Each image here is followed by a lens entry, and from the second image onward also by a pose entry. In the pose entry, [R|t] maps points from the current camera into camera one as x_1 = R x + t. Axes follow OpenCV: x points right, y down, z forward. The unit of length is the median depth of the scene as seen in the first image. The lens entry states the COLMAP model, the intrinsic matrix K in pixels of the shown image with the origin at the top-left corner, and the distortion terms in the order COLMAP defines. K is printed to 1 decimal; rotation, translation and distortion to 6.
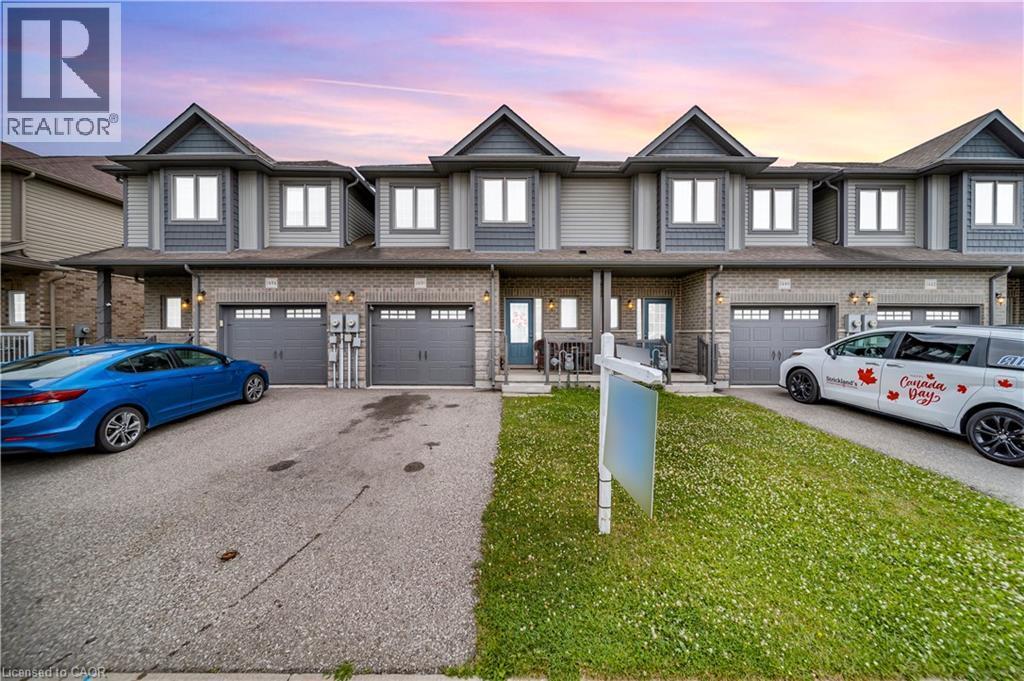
lens RADIAL K [[360.4, 0, 511.7], [0, 360.4, 338.2], [0, 0, 1]] dist [-0.006405, -0.000466]
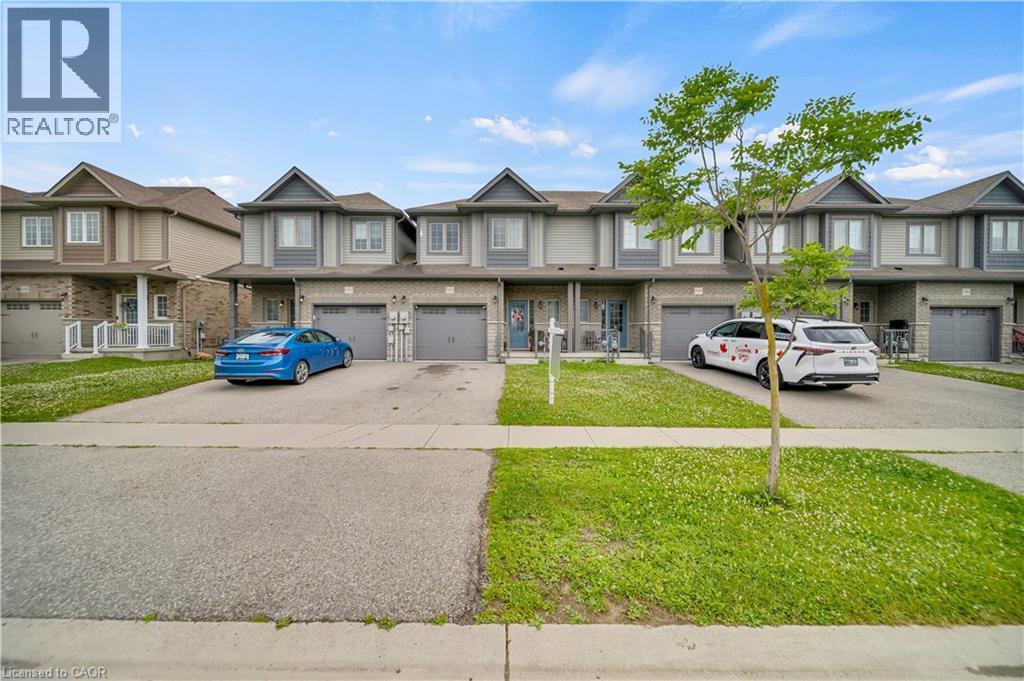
lens RADIAL K [[360.4, 0, 510.0], [0, 360.4, 338.2], [0, 0, 1]] dist [-0.006405, -0.000466]
pose [[0.999959, 0.001961, -0.008795, 0.004133], [-0.001943, 0.999996, 0.001998, 0.039138], [0.008799, -0.001981, 0.999959, -0.464175]]
